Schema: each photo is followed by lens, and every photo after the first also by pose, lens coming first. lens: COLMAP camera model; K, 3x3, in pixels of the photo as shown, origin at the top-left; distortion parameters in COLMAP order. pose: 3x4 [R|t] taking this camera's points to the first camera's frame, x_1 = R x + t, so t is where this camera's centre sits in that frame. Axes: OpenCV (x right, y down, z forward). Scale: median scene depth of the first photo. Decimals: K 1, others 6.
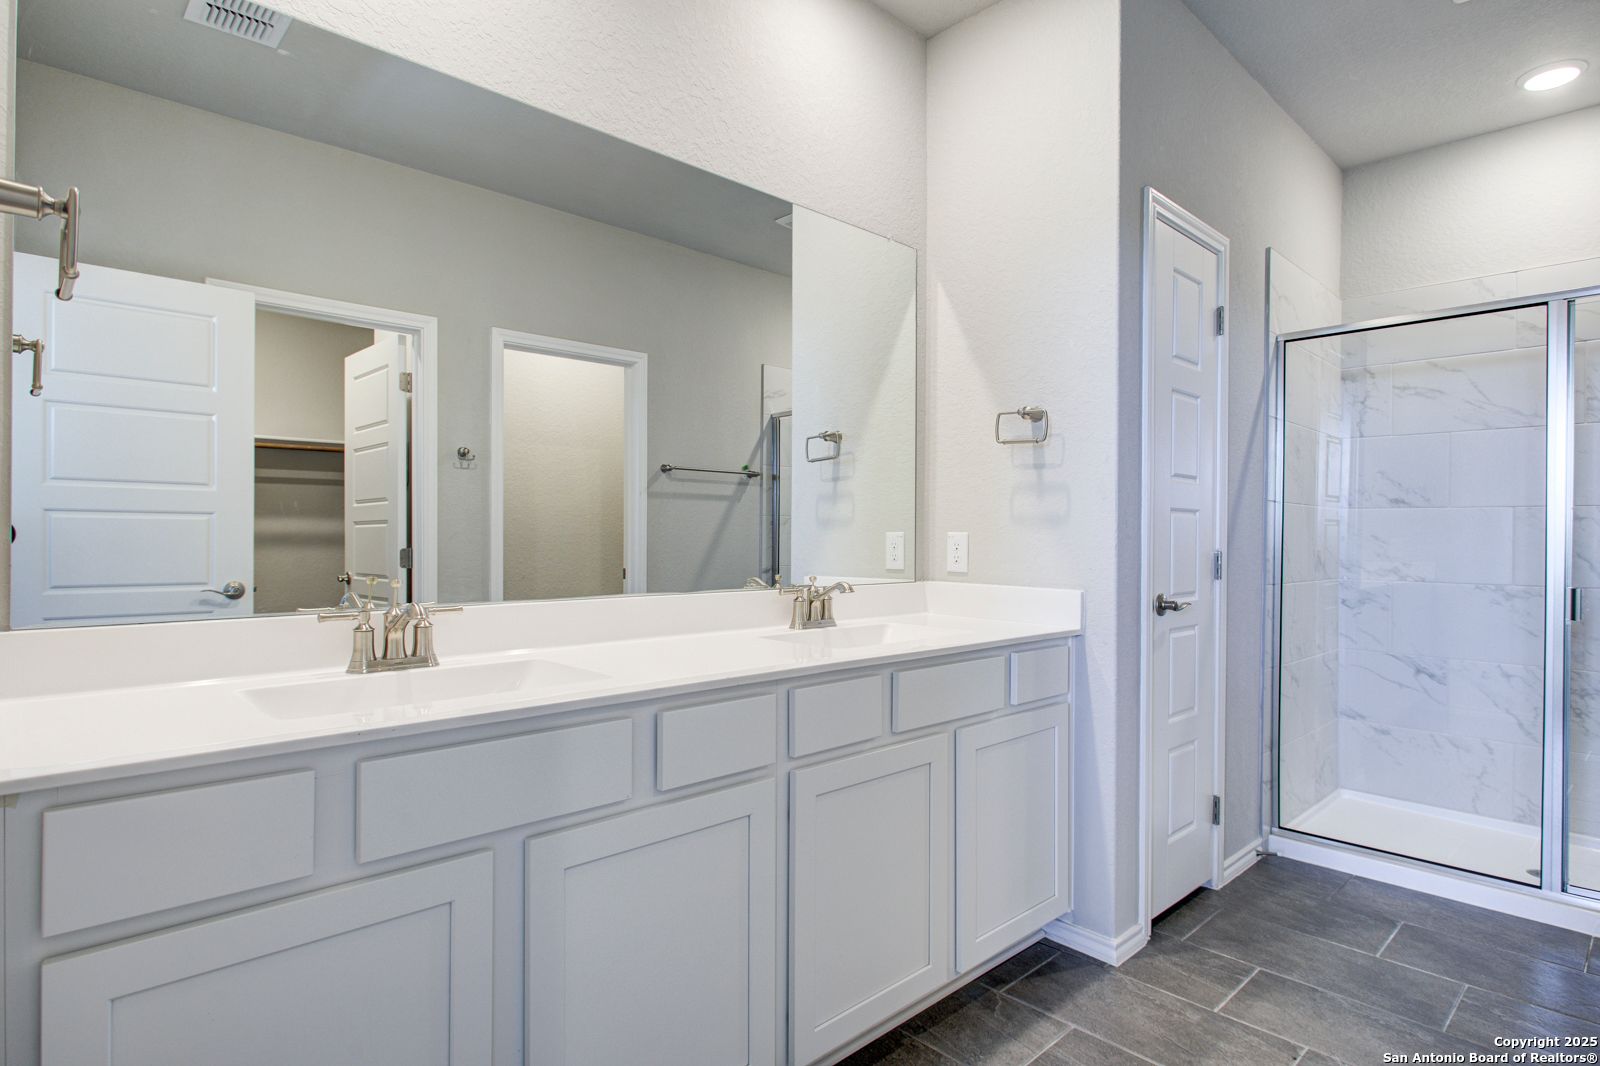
lens RADIAL K [[857.9, 0, 800.0], [0, 857.9, 533.0], [0, 0, 1]] dist [-0.005953, -0.001124]
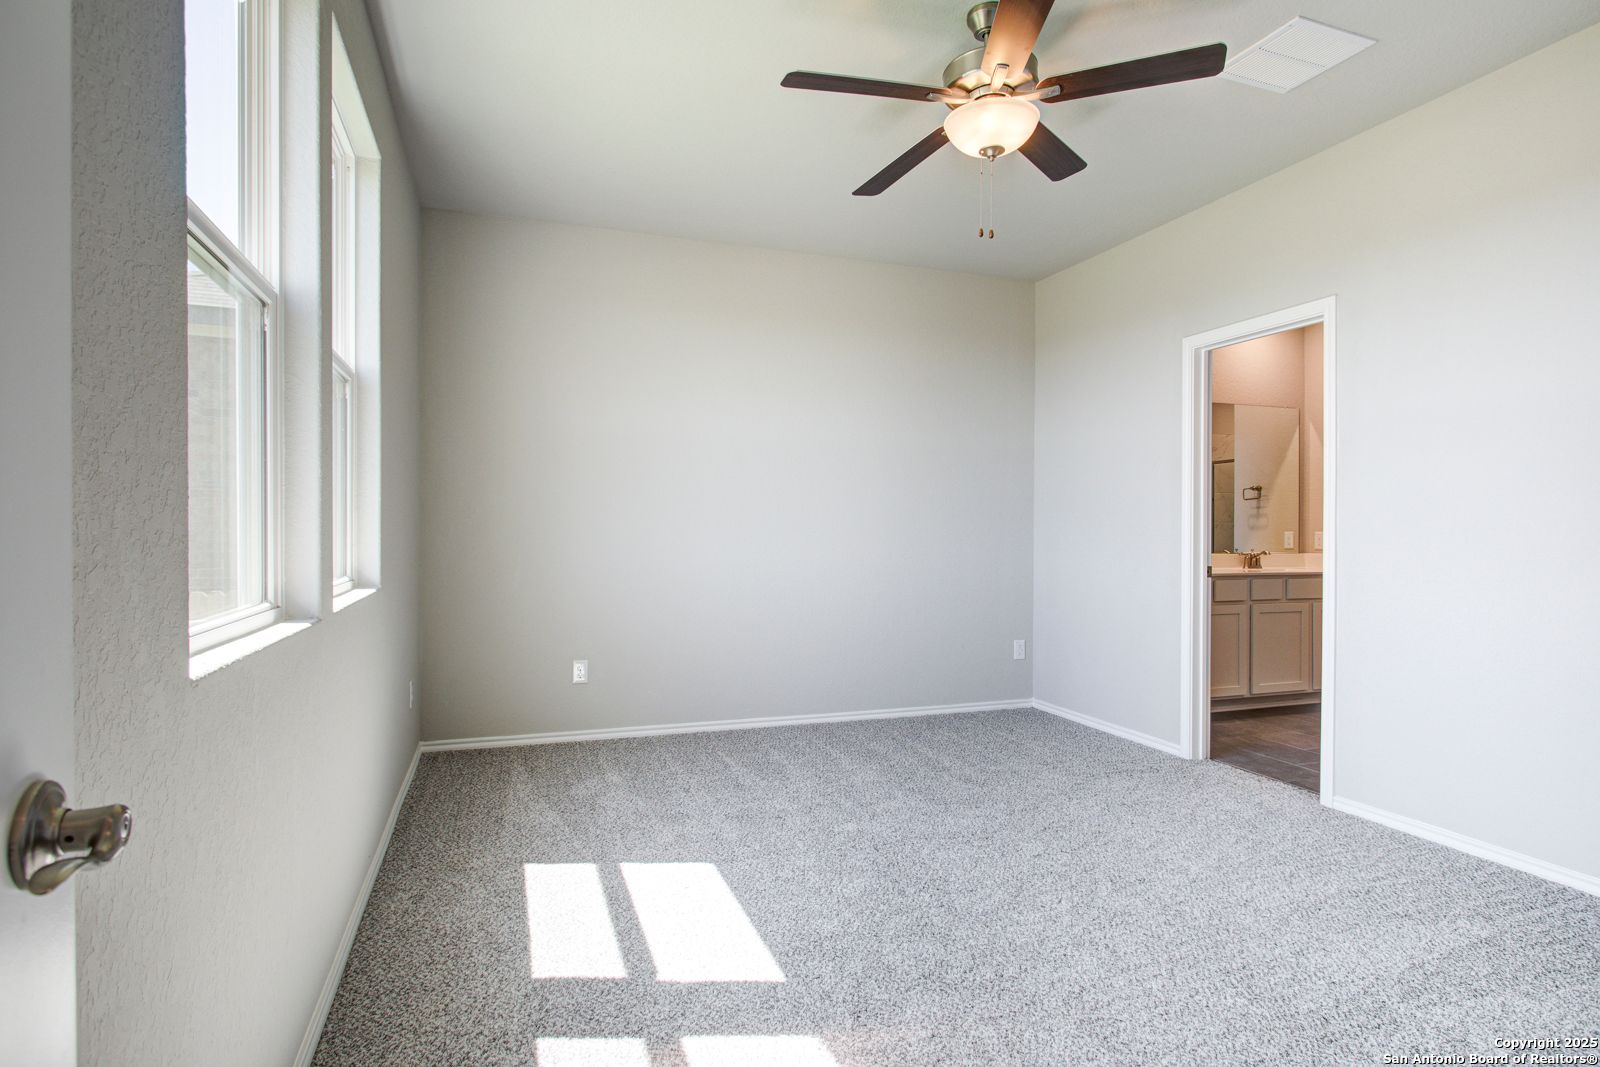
lens RADIAL K [[857.9, 0, 800.0], [0, 857.9, 533.5], [0, 0, 1]] dist [-0.005953, -0.001124]
pose [[0.914226, -0.001748, -0.405202, -0.152002], [0.001726, 0.999998, -0.000420, 0.002430], [0.405202, -0.000315, 0.914227, -1.572578]]
